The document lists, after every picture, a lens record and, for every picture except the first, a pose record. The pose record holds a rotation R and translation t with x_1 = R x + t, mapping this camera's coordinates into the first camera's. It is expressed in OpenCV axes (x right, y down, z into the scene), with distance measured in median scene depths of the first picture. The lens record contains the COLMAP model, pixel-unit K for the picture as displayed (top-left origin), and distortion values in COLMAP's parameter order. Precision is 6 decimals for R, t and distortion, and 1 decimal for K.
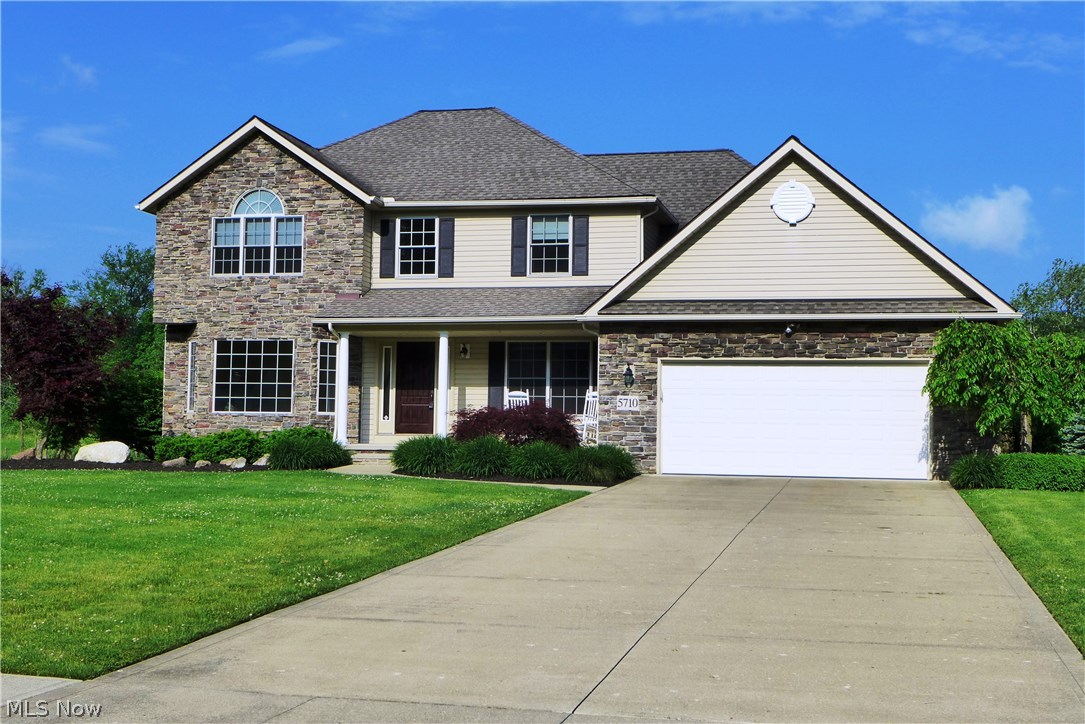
lens RADIAL K [[1399.0, 0, 542.5], [0, 1399.0, 362.0], [0, 0, 1]] dist [0.002883, -0.022057]
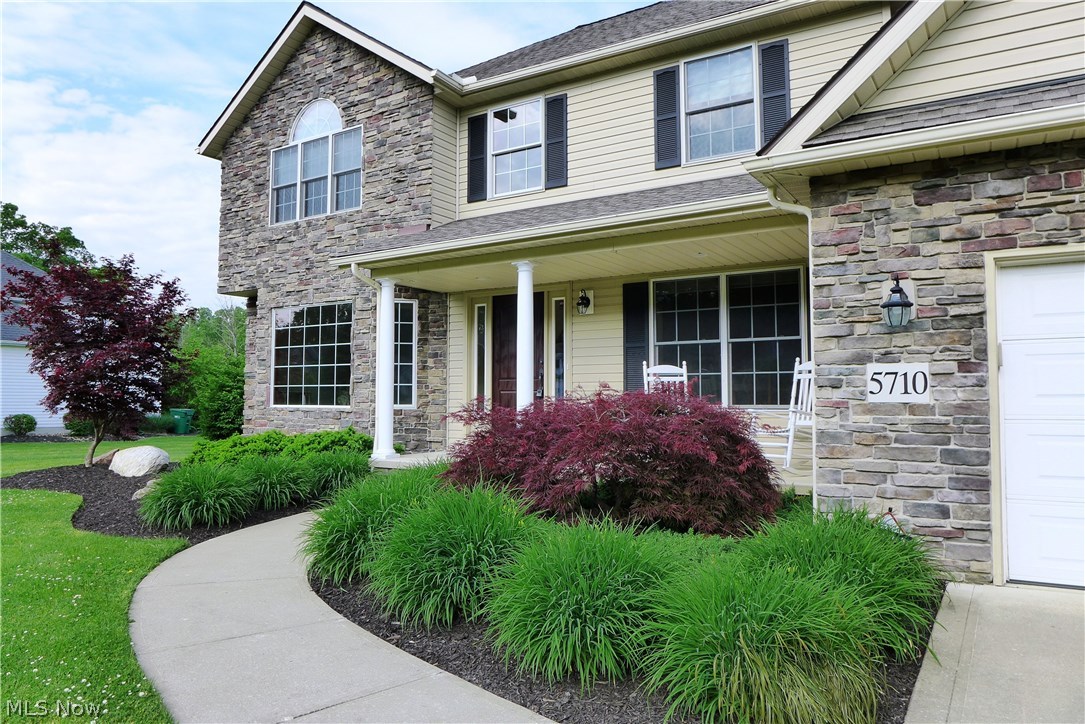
lens RADIAL K [[749.0, 0, 542.5], [0, 749.0, 362.0], [0, 0, 1]] dist [-0.054180, 0.028702]
pose [[0.946844, -0.031654, -0.320131, 0.030314], [0.032334, 0.999472, -0.003192, 0.018508], [0.320063, -0.007328, 0.947368, 0.679517]]
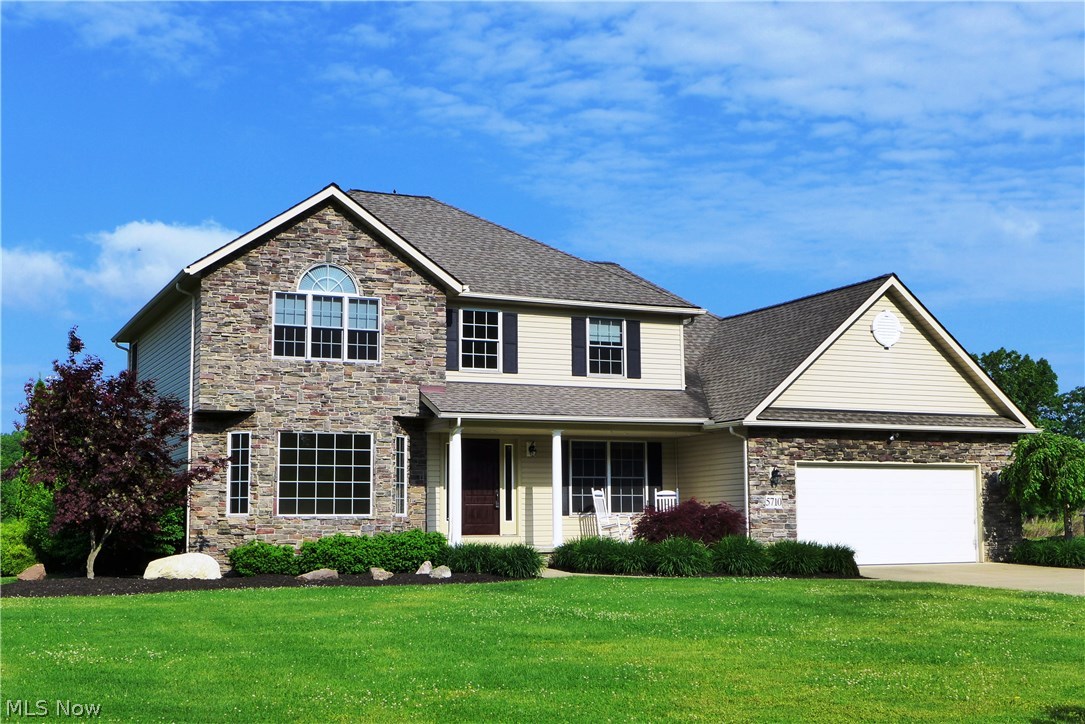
lens RADIAL K [[1399.0, 0, 542.5], [0, 1399.0, 362.0], [0, 0, 1]] dist [0.002883, -0.022057]
pose [[0.785530, 0.051982, 0.616636, -0.654571], [-0.014551, 0.997742, -0.065572, -0.004567], [-0.618652, 0.042536, 0.784513, 0.219085]]
